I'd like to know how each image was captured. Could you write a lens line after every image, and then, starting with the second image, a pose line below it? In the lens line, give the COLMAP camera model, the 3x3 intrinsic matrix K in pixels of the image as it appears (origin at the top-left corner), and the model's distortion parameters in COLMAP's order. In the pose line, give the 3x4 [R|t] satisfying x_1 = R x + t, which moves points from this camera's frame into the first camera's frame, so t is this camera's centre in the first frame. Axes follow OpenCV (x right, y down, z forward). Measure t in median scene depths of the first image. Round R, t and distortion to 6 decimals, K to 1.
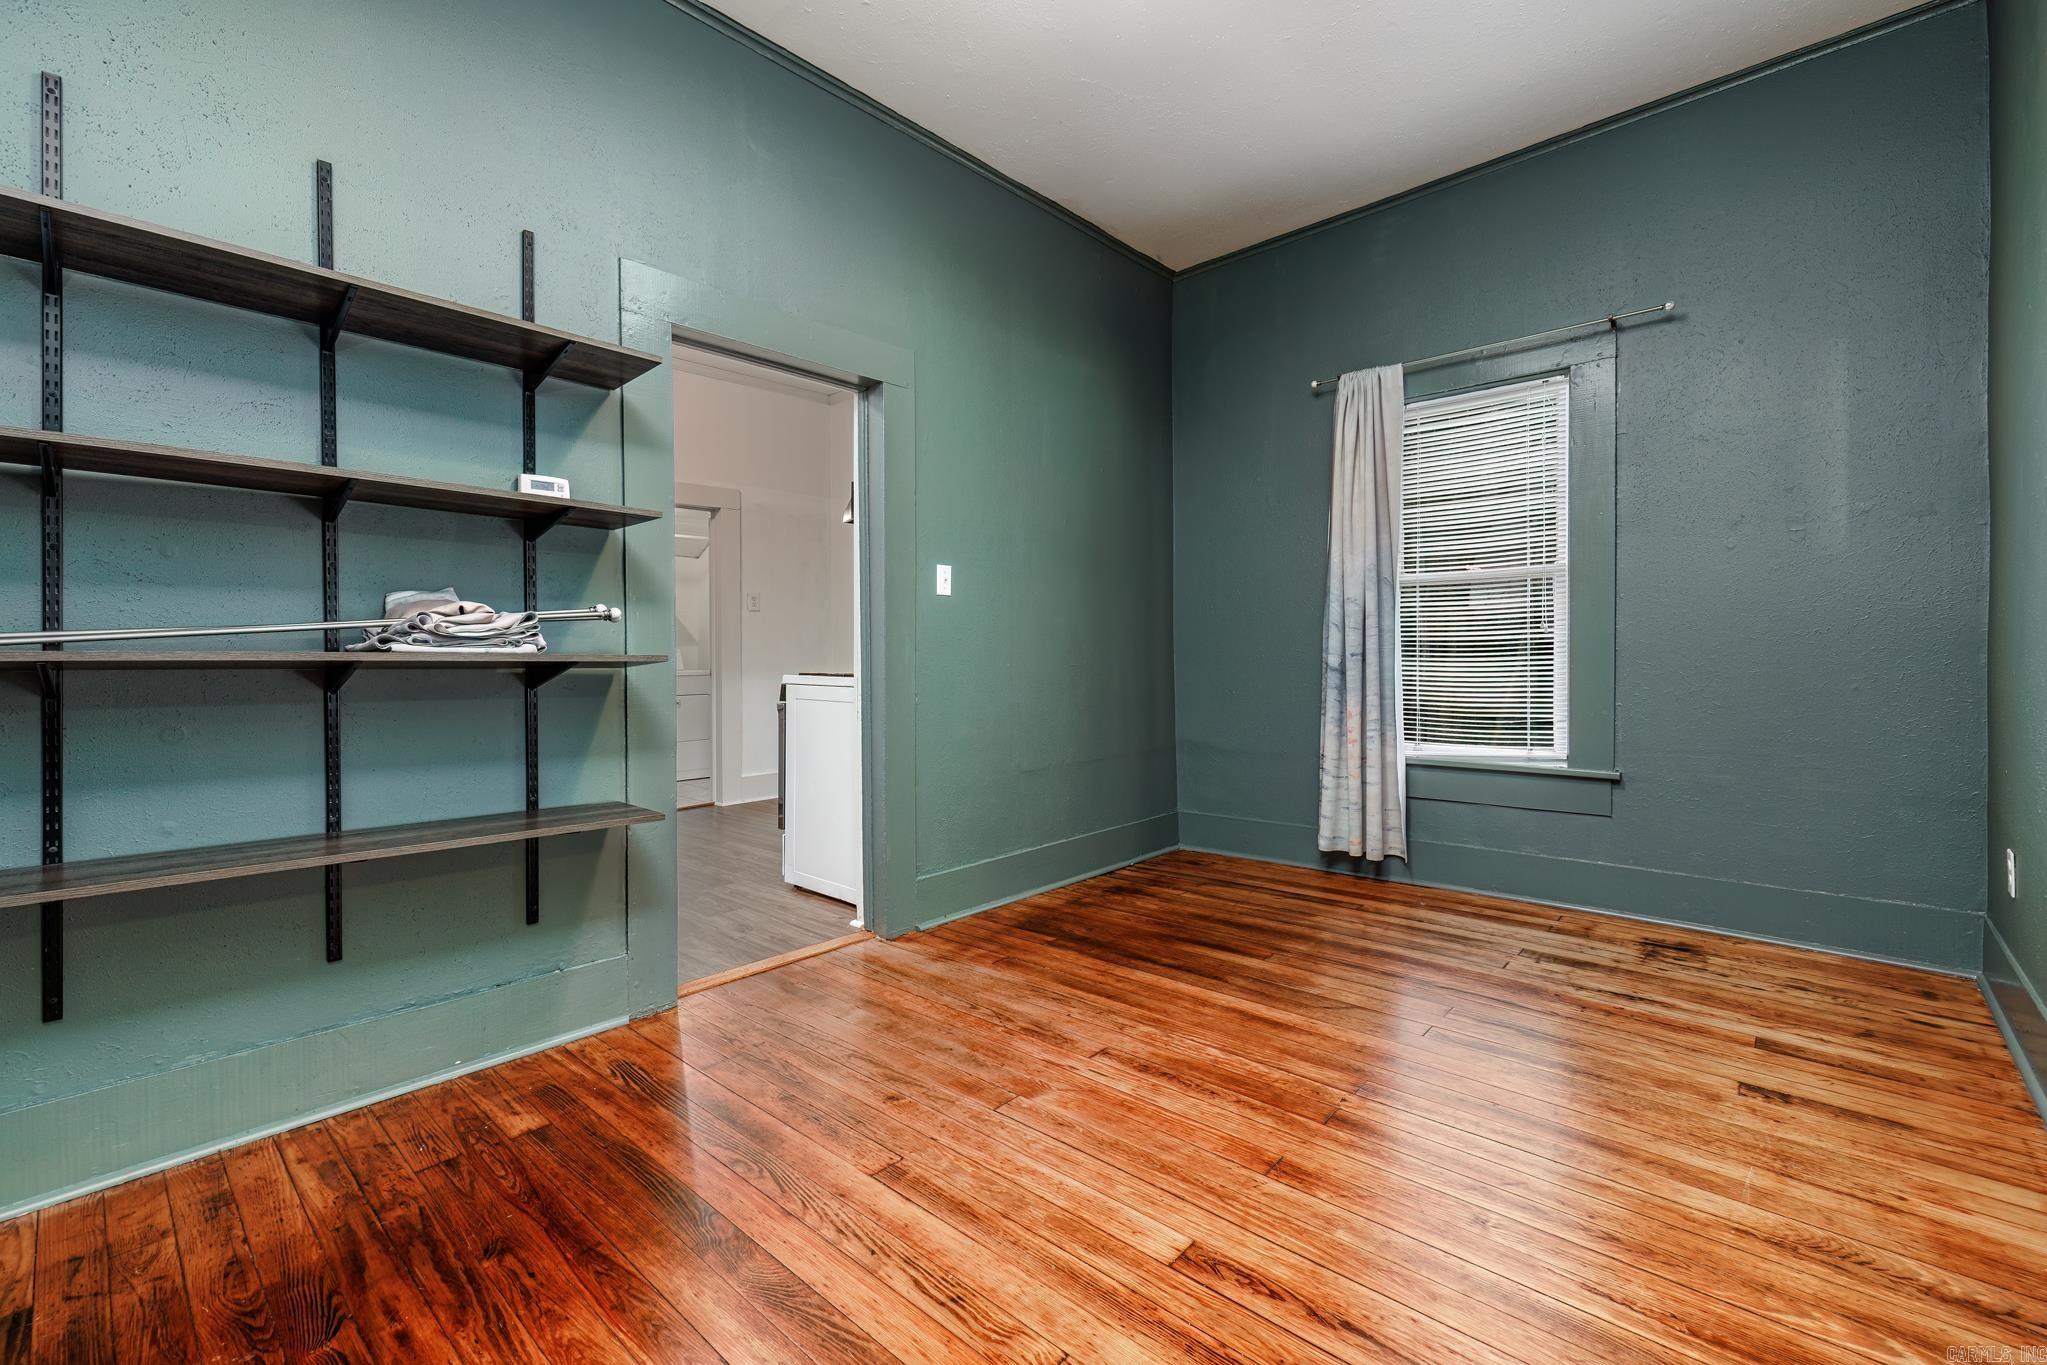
lens RADIAL K [[859.4, 0, 1014.3], [0, 859.4, 680.3], [0, 0, 1]] dist [0.002649, 0.000205]
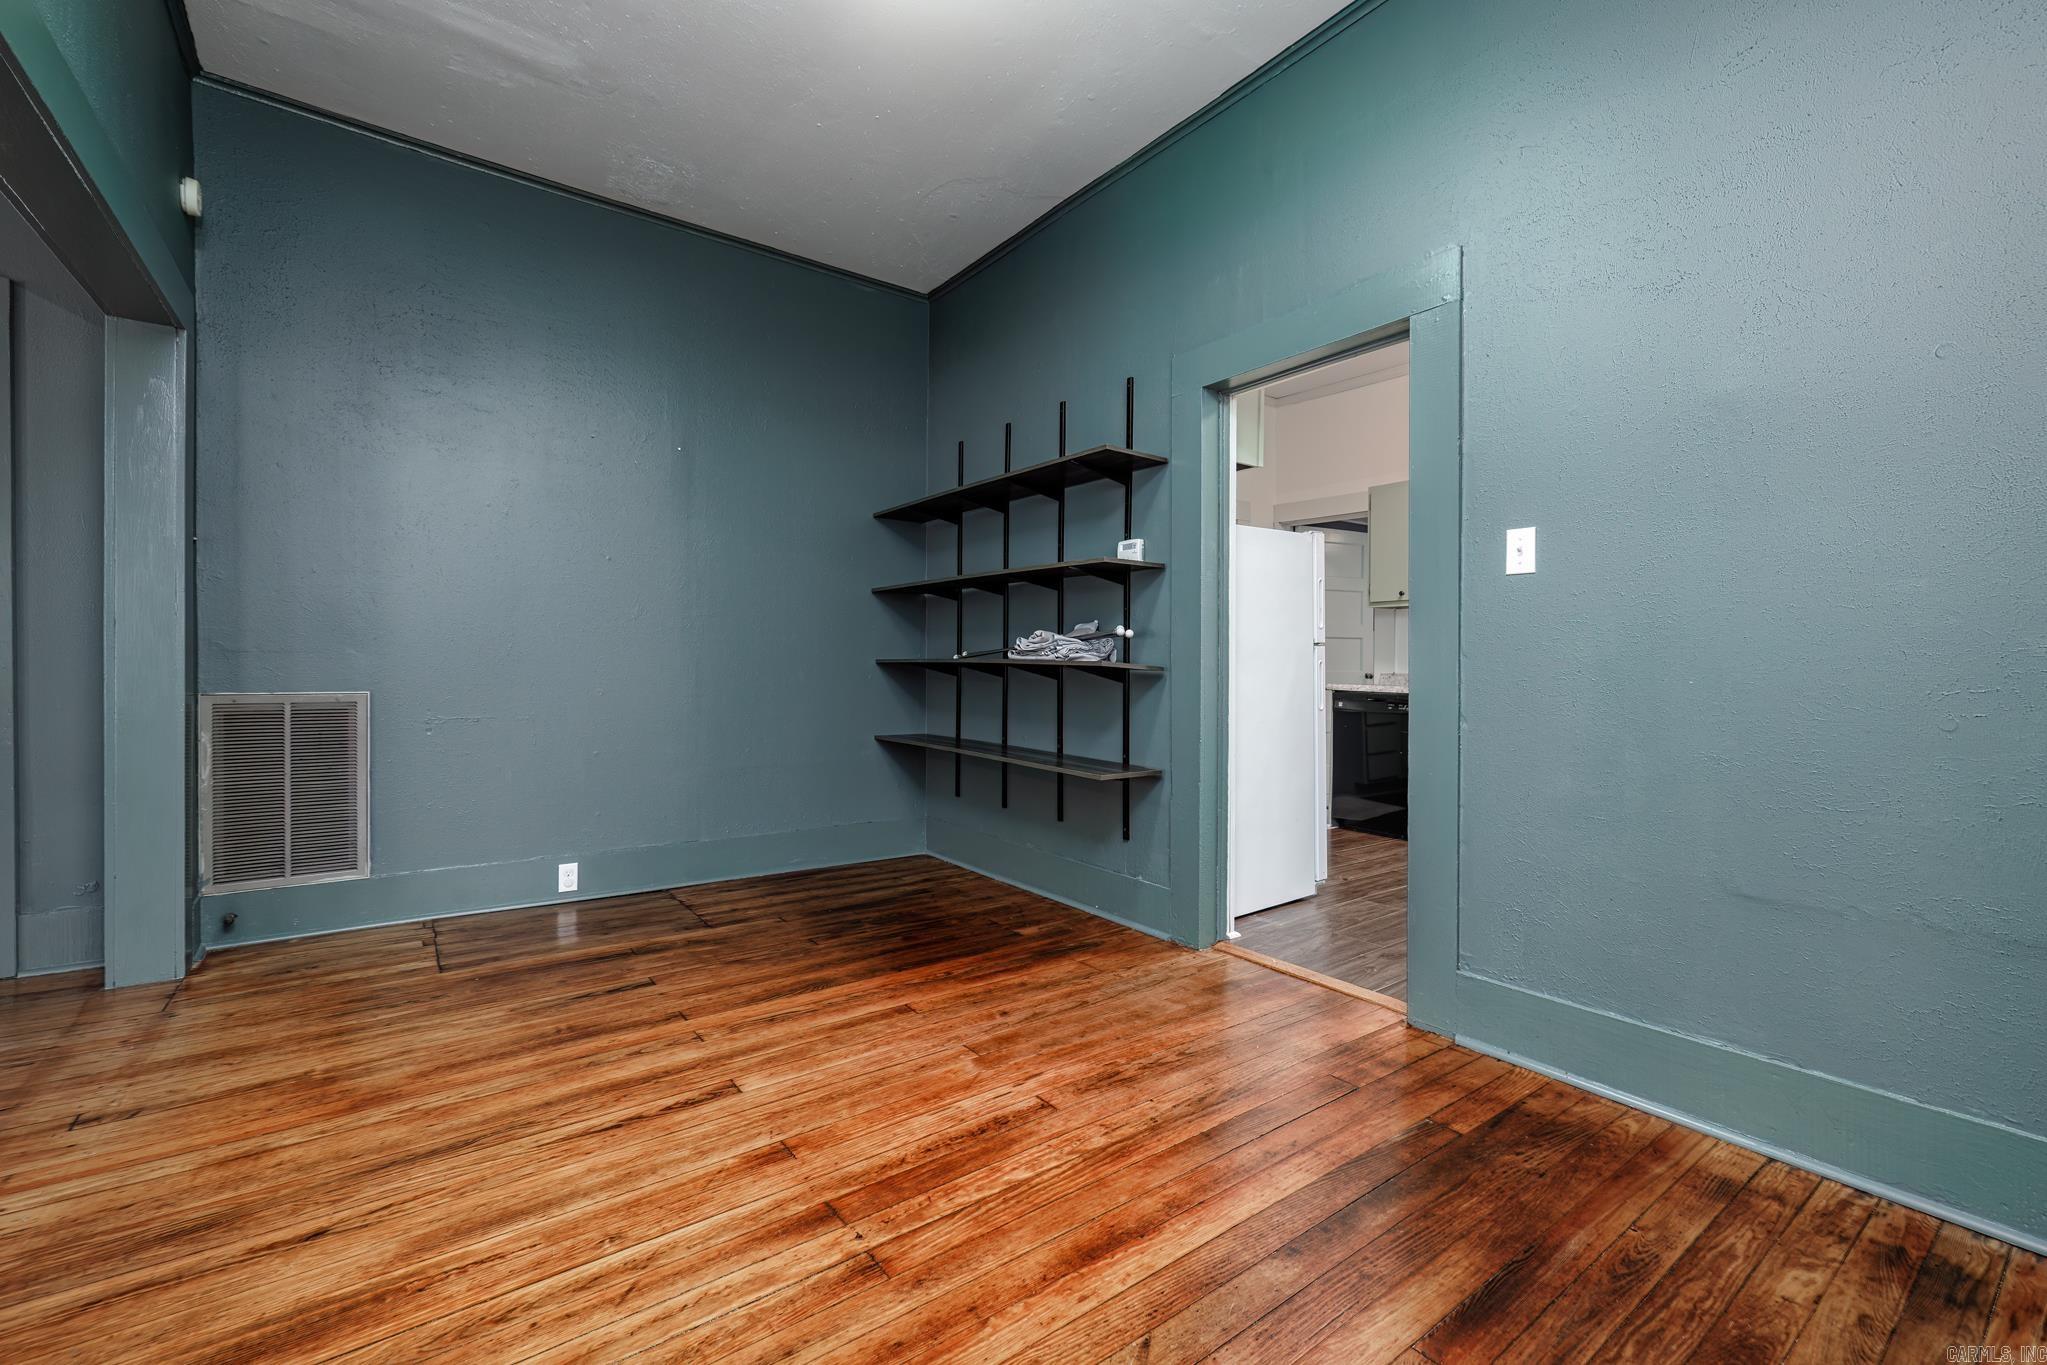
lens RADIAL K [[875.9, 0, 1020.1], [0, 875.9, 653.3], [0, 0, 1]] dist [0.003617, 0.000579]
pose [[-0.196450, -0.006910, -0.980490, 1.092974], [-0.029717, 0.999558, -0.001090, -0.037107], [0.980063, 0.028923, -0.196568, 1.239760]]
